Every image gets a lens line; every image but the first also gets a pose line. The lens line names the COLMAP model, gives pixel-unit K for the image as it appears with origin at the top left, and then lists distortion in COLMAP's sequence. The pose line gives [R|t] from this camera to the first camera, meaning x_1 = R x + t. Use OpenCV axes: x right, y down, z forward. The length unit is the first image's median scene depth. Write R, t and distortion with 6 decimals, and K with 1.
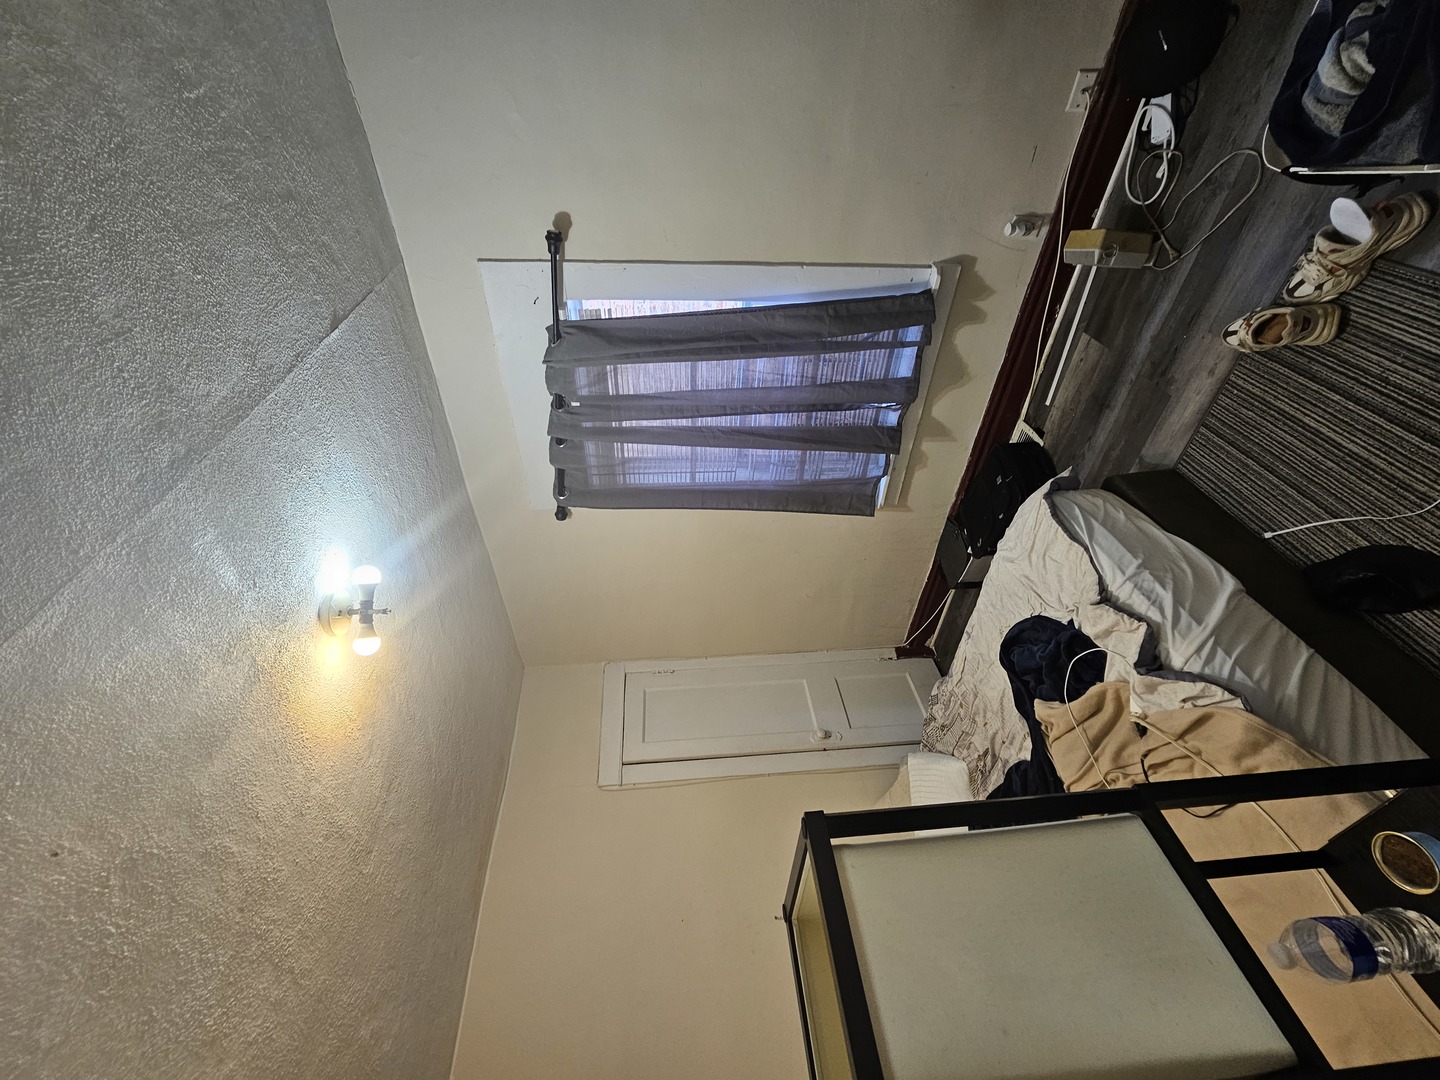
lens RADIAL K [[595.1, 0, 719.7], [0, 595.1, 541.7], [0, 0, 1]] dist [-0.008032, 0.001872]
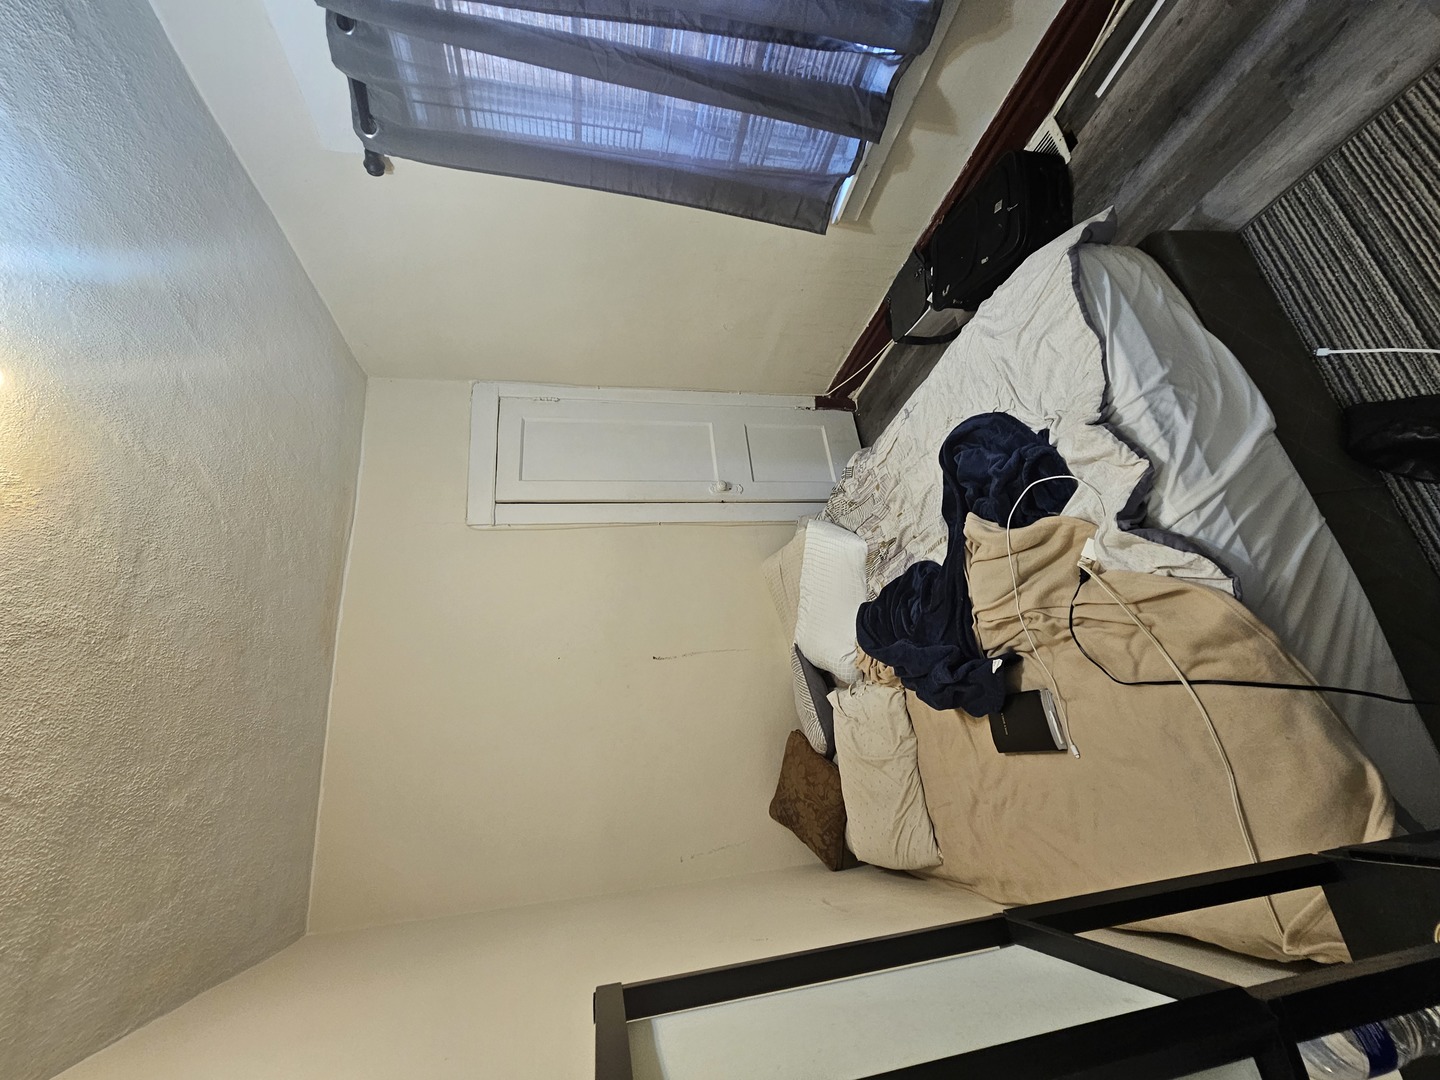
lens RADIAL K [[595.1, 0, 724.0], [0, 595.1, 534.3], [0, 0, 1]] dist [-0.008032, 0.001872]
pose [[0.984399, 0.057420, 0.166321, 0.036150], [-0.127148, 0.885537, 0.446831, -0.030709], [-0.121626, -0.461007, 0.879022, 0.212798]]
